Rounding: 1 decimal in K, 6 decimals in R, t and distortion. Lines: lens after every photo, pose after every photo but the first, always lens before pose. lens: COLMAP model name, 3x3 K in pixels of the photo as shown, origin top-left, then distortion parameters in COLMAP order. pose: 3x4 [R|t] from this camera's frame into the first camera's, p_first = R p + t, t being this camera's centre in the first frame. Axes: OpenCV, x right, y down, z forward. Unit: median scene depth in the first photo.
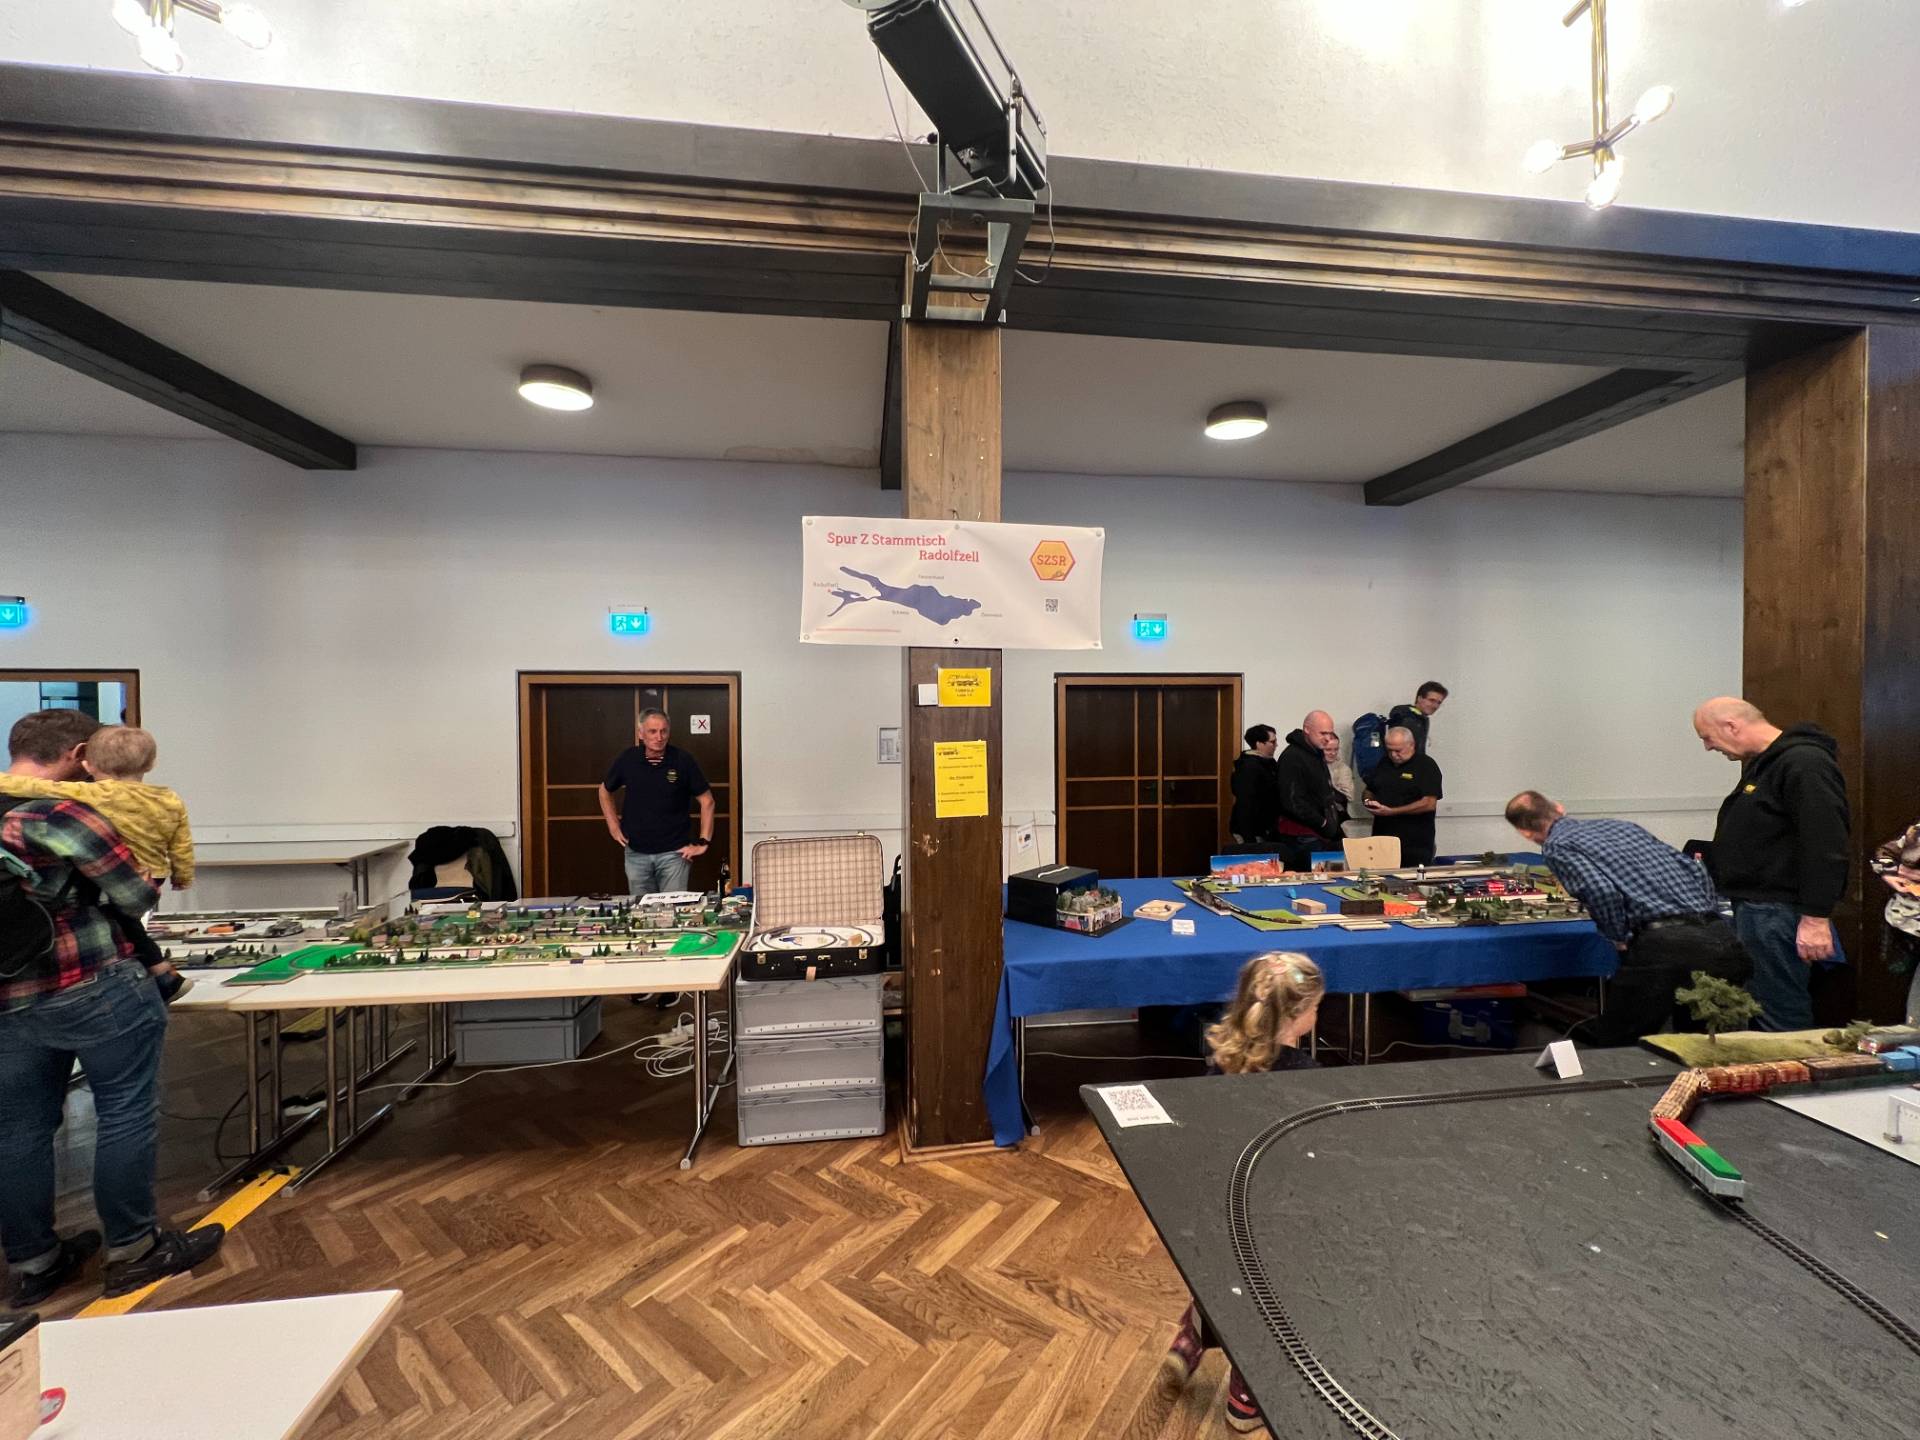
lens RADIAL K [[760.9, 0, 960.0], [0, 760.9, 720.0], [0, 0, 1]] dist [0.002232, 0.000227]
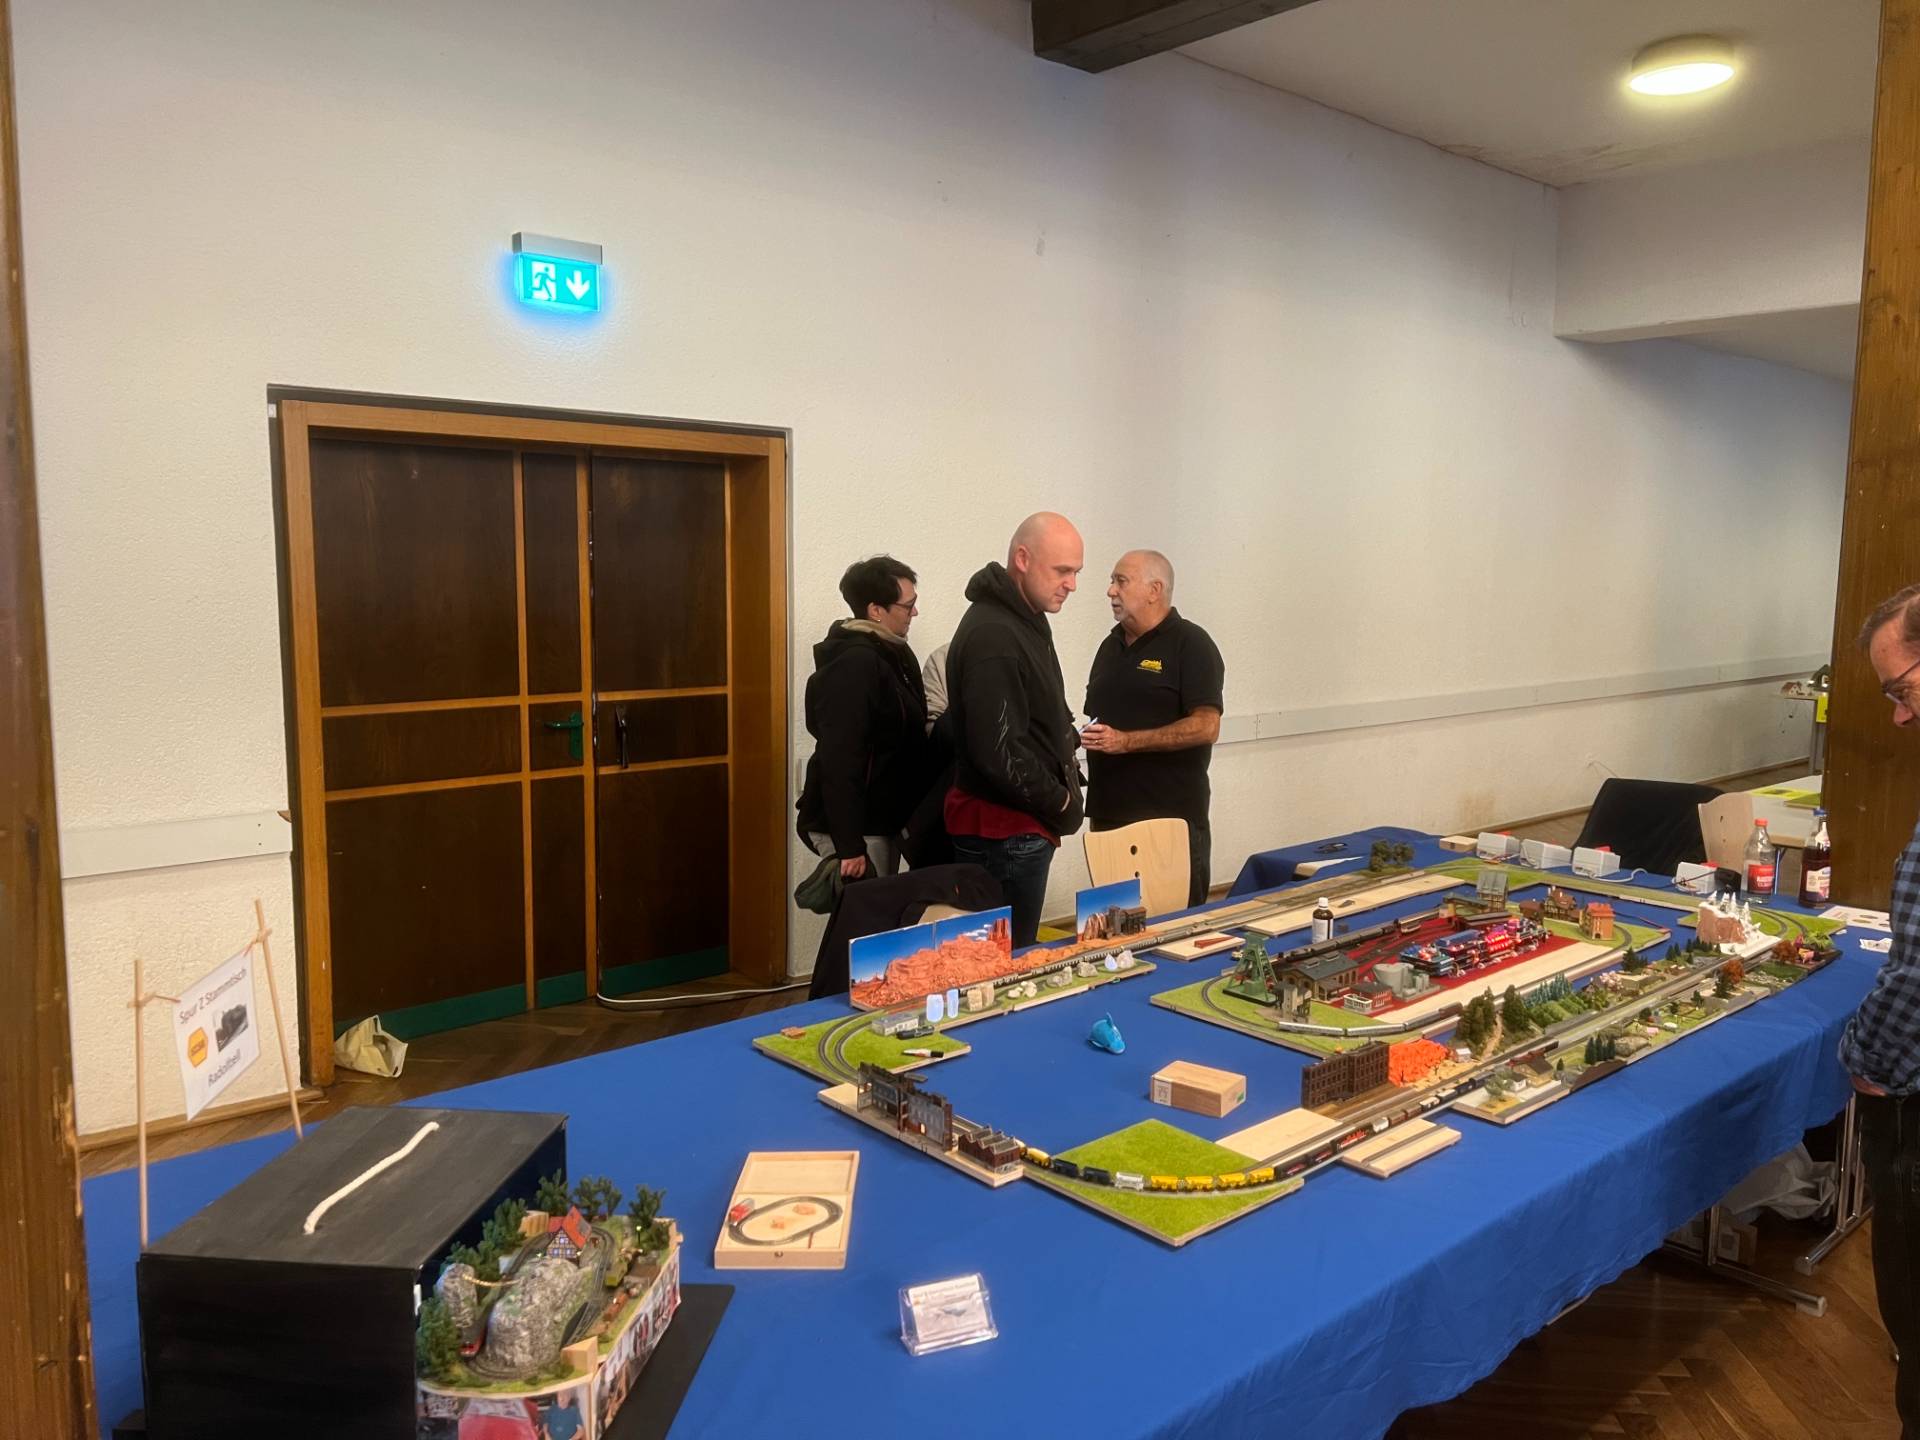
lens RADIAL K [[1449.4, 0, 960.0], [0, 1449.4, 720.0], [0, 0, 1]] dist [0.046301, -0.000840]
pose [[0.834939, -0.046315, 0.548390, 0.021119], [-0.009505, 0.995090, 0.098514, 0.015273], [-0.550260, -0.087466, 0.830400, 0.312558]]
